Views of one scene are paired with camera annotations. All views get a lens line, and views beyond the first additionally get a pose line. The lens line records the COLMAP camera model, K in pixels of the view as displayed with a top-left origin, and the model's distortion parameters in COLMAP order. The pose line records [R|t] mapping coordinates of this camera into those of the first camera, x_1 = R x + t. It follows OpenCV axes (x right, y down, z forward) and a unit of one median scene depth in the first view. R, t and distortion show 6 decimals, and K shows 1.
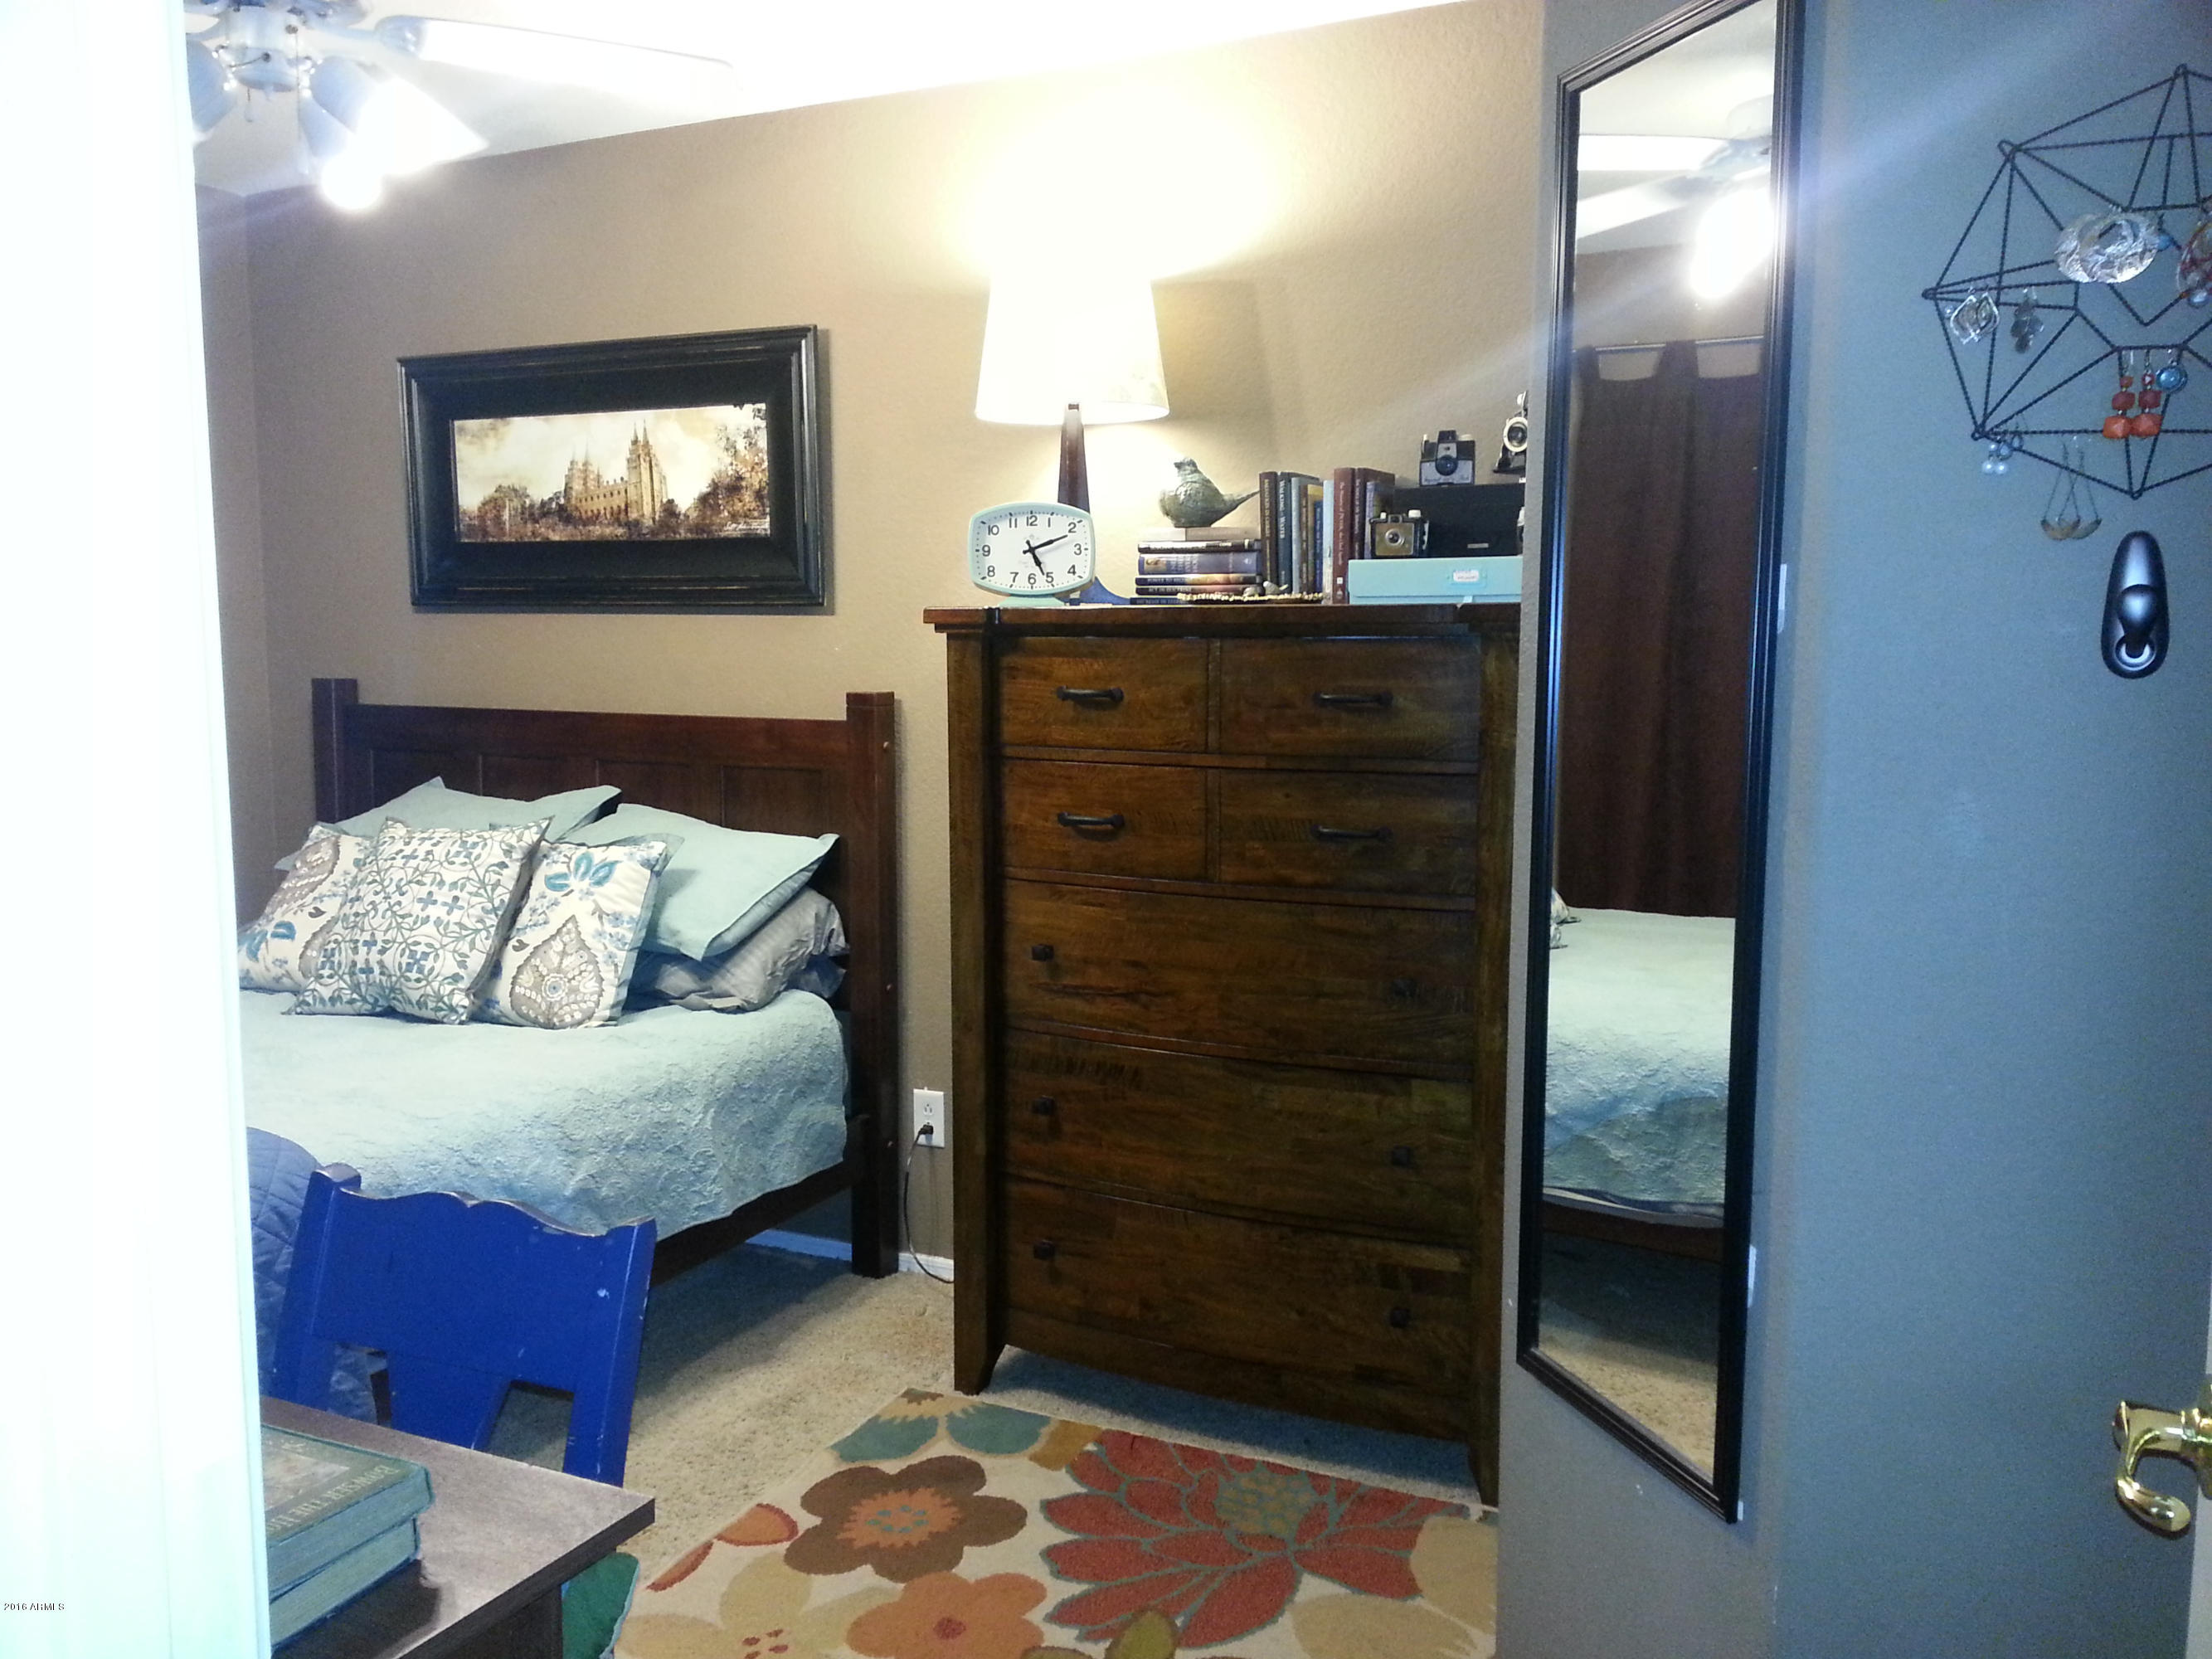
lens RADIAL K [[1810.3, 0, 1092.1], [0, 1810.3, 835.2], [0, 0, 1]] dist [0.101712, -0.098610]
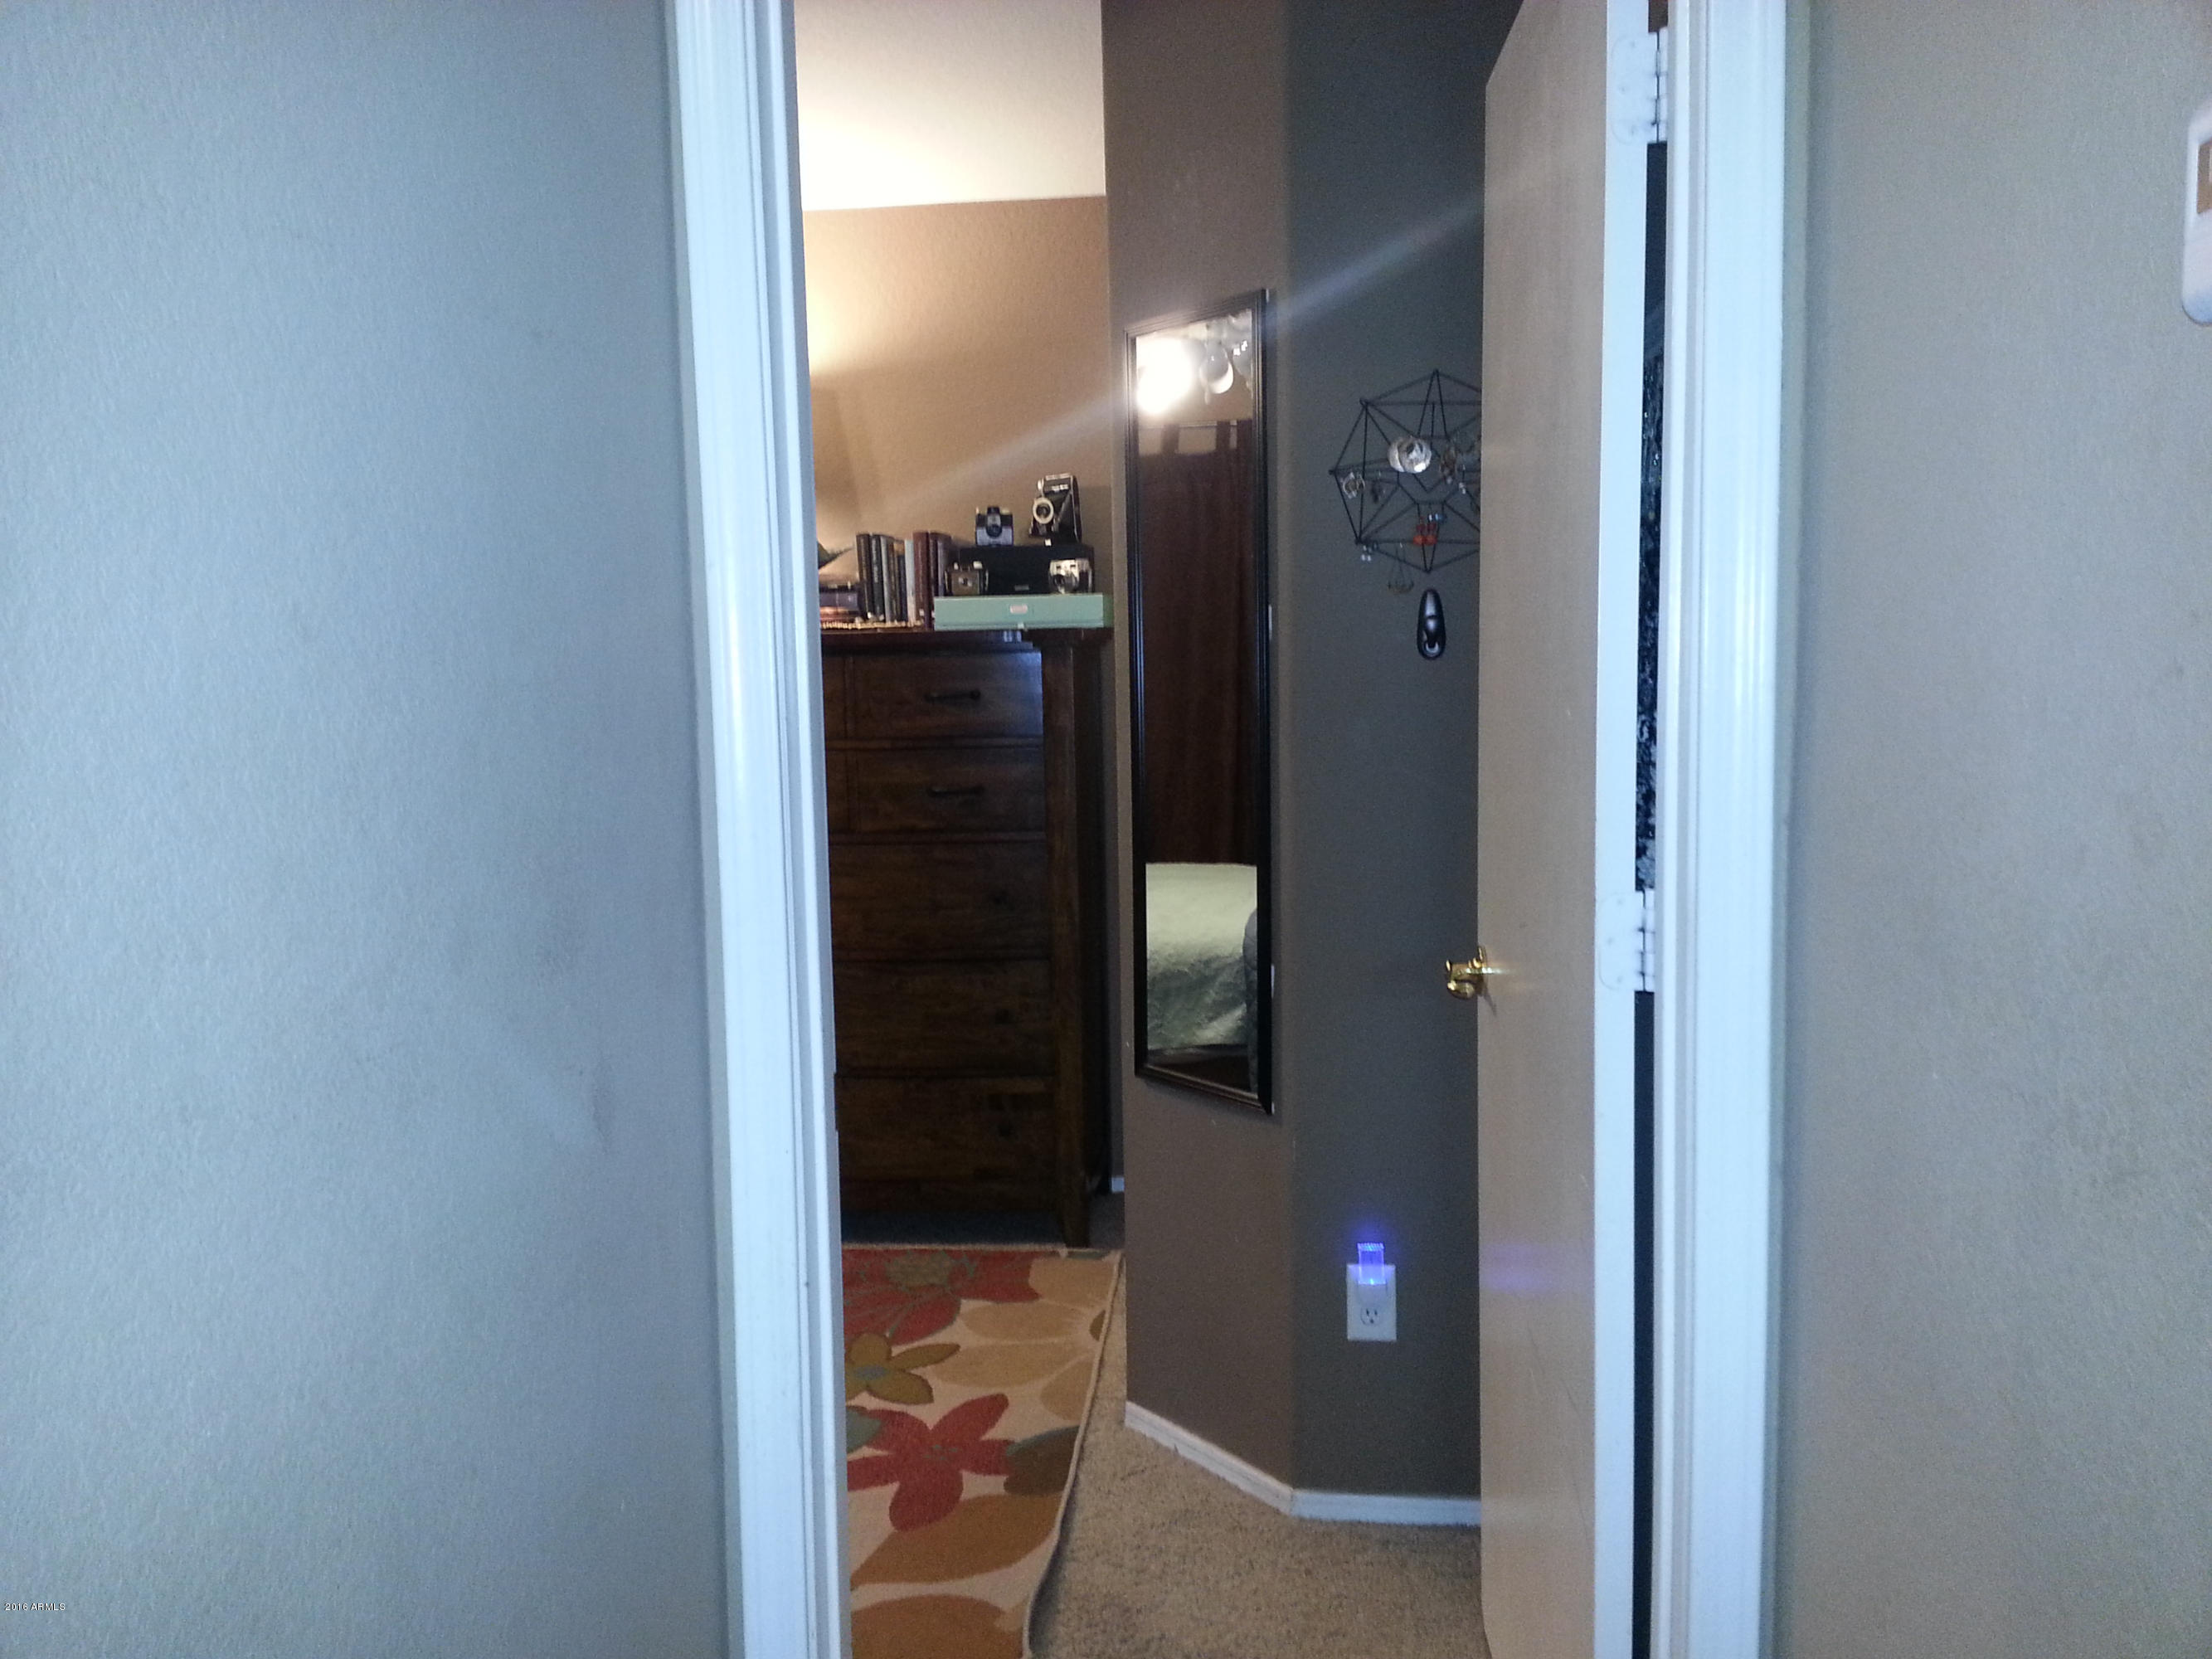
lens RADIAL K [[1810.3, 0, 1102.7], [0, 1810.3, 834.7], [0, 0, 1]] dist [0.101712, -0.098610]
pose [[0.942128, -0.051781, 0.331232, -0.216223], [0.056833, 0.998368, -0.005576, 0.046675], [-0.330402, 0.024078, 0.943533, -0.365747]]
